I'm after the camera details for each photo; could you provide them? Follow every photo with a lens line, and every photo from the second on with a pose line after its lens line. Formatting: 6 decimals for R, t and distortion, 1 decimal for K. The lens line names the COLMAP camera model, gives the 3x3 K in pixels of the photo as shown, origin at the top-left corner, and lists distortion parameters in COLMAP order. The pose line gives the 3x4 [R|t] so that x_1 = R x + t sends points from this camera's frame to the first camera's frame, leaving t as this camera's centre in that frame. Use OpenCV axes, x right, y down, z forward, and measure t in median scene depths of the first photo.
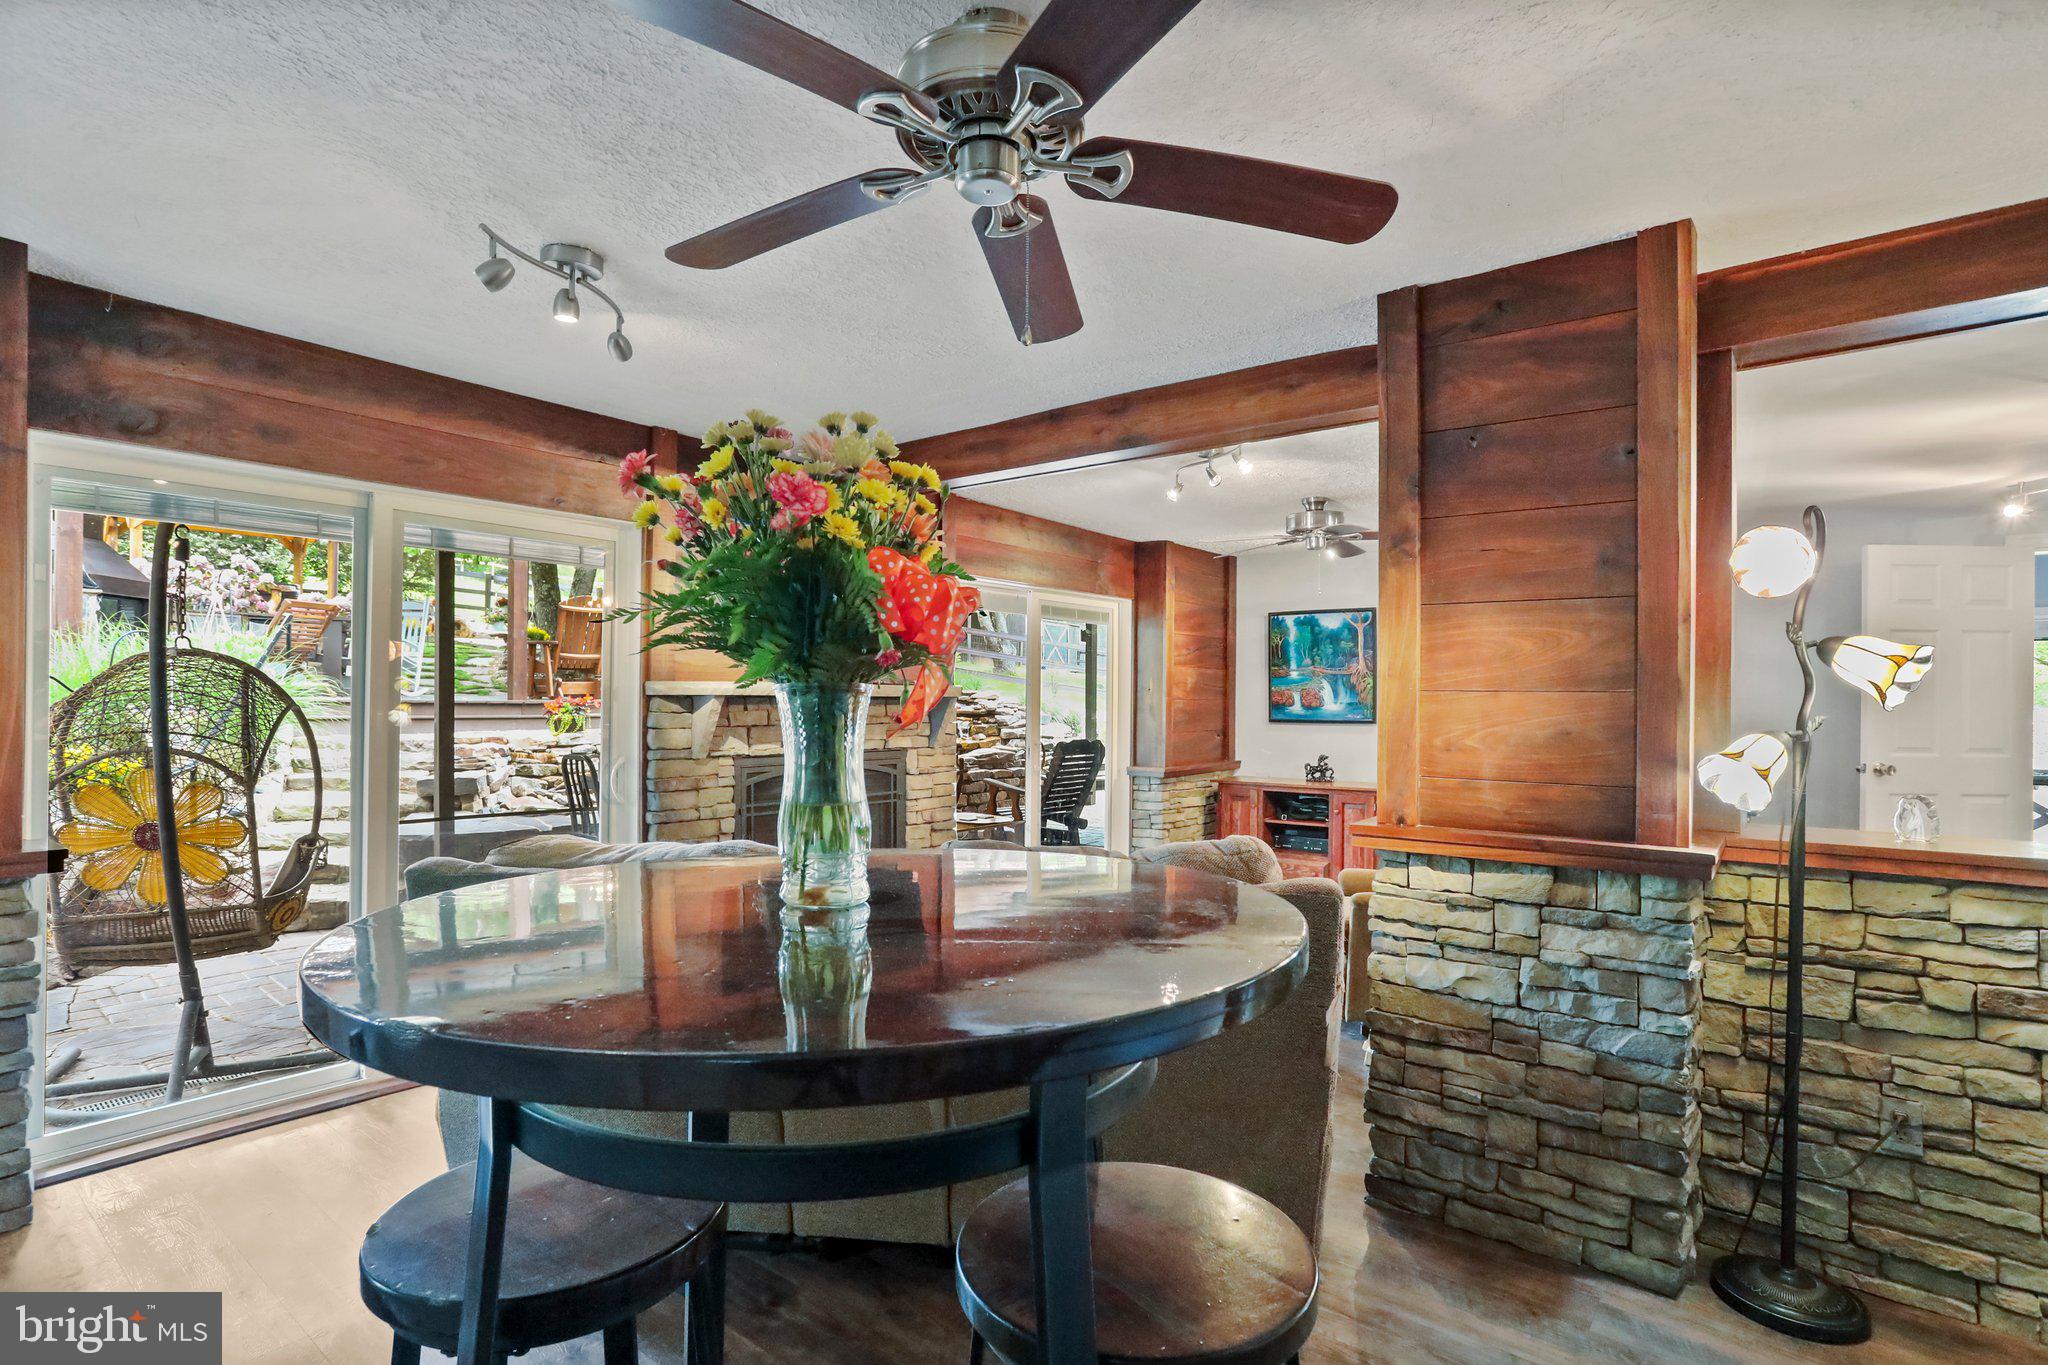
lens RADIAL K [[1008.7, 0, 1024.5], [0, 1008.7, 718.4], [0, 0, 1]] dist [-0.003903, -0.000452]
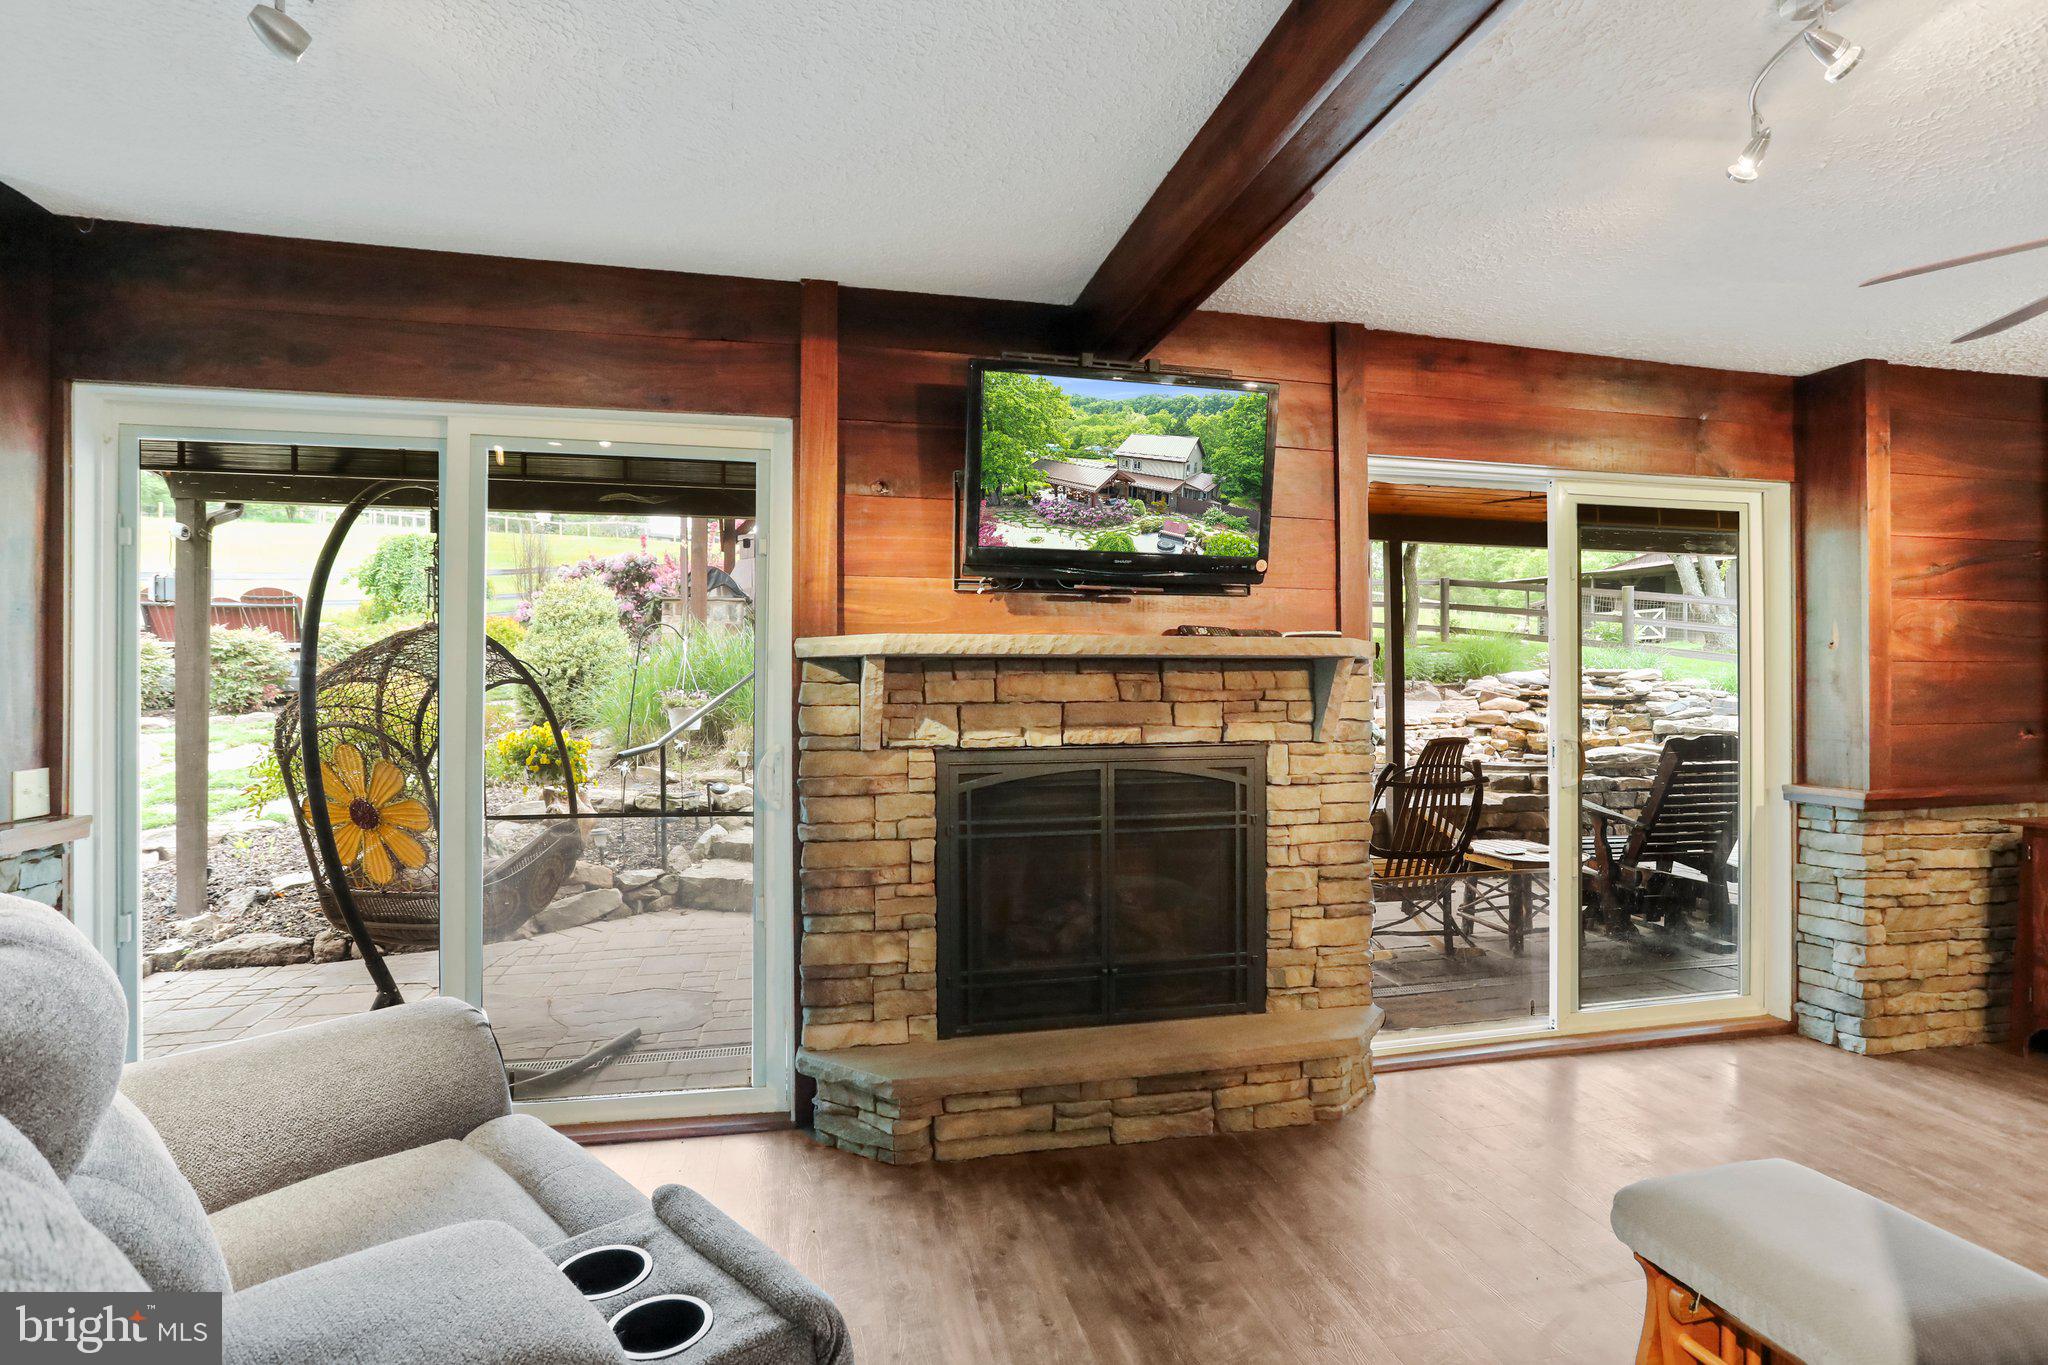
lens RADIAL K [[995.2, 0, 1056.1], [0, 995.2, 688.4], [0, 0, 1]] dist [-0.000077, 0.000753]
pose [[0.800943, -0.011879, -0.598623, 0.140998], [-0.001785, 0.999751, -0.022228, 0.010056], [0.598738, 0.018872, 0.800723, 0.419361]]
